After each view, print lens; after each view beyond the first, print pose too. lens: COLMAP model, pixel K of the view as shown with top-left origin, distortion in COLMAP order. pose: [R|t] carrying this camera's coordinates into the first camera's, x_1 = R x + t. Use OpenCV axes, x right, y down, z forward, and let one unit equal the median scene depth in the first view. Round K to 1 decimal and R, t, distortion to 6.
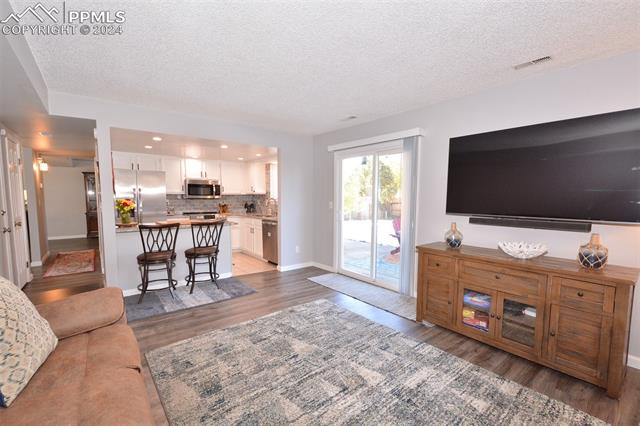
lens RADIAL K [[282.3, 0, 317.1], [0, 282.3, 215.8], [0, 0, 1]] dist [-0.002719, -0.000220]
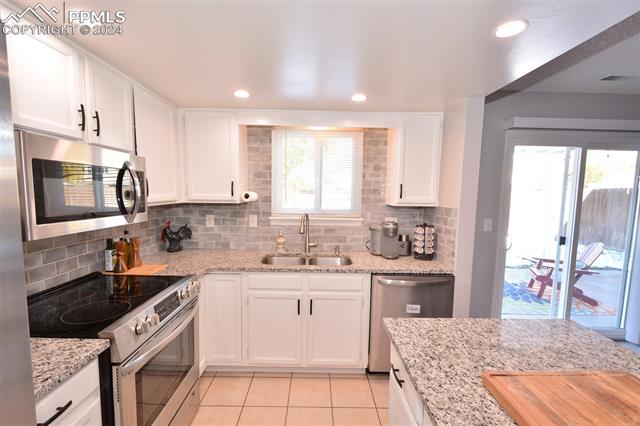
lens RADIAL K [[282.3, 0, 320.7], [0, 282.3, 215.1], [0, 0, 1]] dist [-0.002719, -0.000220]
pose [[0.606415, -0.054380, 0.793287, -1.133215], [0.046634, 0.998374, 0.032790, -0.169781], [-0.793780, 0.017109, 0.607965, 1.703397]]
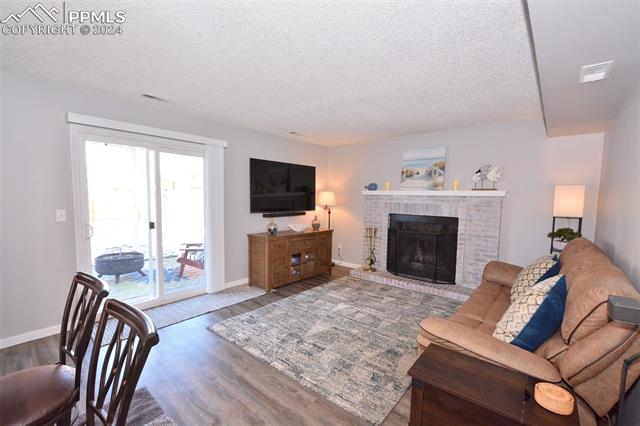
lens RADIAL K [[282.3, 0, 320.1], [0, 282.3, 216.7], [0, 0, 1]] dist [-0.002719, -0.000220]
pose [[-0.205324, -0.074240, 0.975874, -1.157819], [0.054688, 0.994691, 0.087178, -0.110209], [-0.977165, 0.071268, -0.200174, 1.165050]]
